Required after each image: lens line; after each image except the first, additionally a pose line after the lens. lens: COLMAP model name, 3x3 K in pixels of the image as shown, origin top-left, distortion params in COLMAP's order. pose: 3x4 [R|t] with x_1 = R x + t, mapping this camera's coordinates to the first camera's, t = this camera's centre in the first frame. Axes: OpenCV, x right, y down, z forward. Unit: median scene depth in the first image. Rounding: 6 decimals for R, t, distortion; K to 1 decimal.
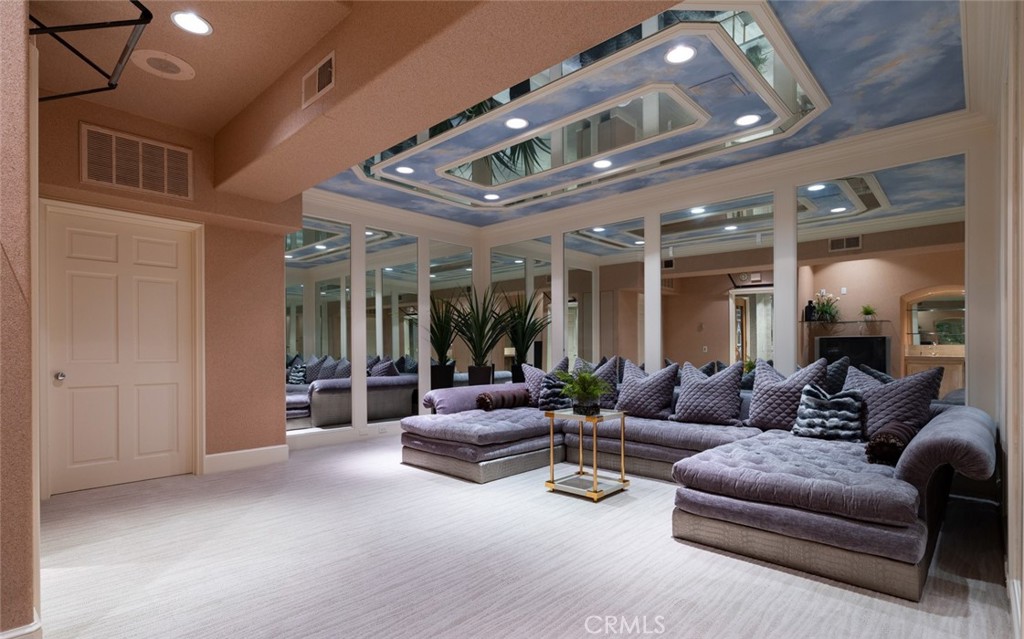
lens RADIAL K [[498.5, 0, 512.4], [0, 498.5, 348.3], [0, 0, 1]] dist [-0.000618, 0.000180]
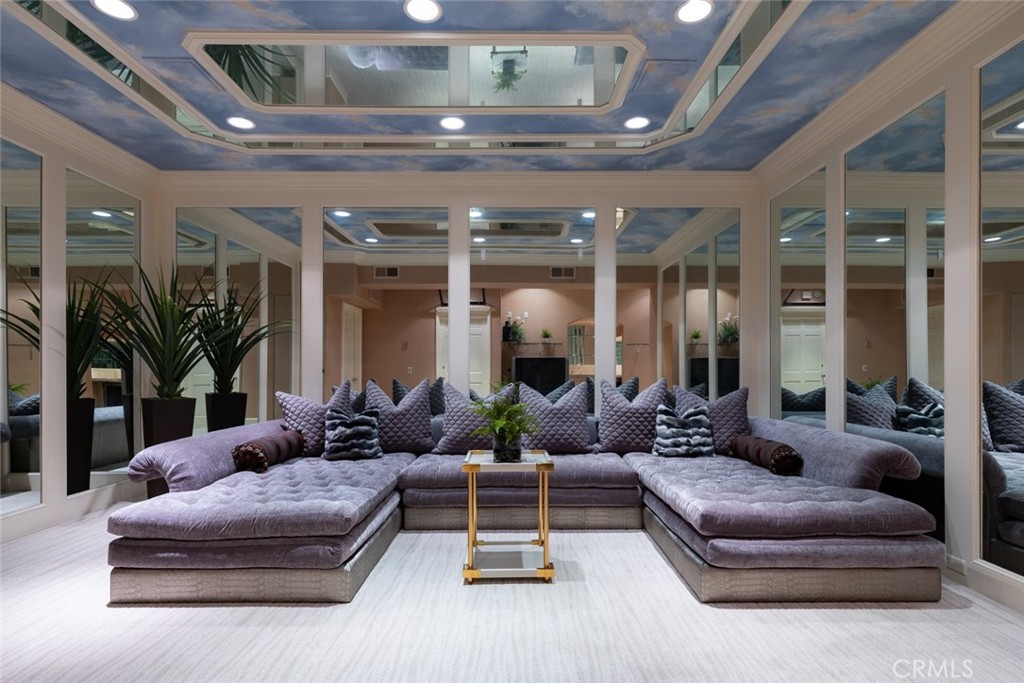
lens RADIAL K [[523.7, 0, 512.8], [0, 523.7, 367.3], [0, 0, 1]] dist [0.000579, 0.000406]
pose [[0.724886, 0.000181, 0.688869, -0.341793], [-0.000481, 1.000000, 0.000245, -0.002596], [-0.688869, -0.000509, 0.724886, 0.419367]]
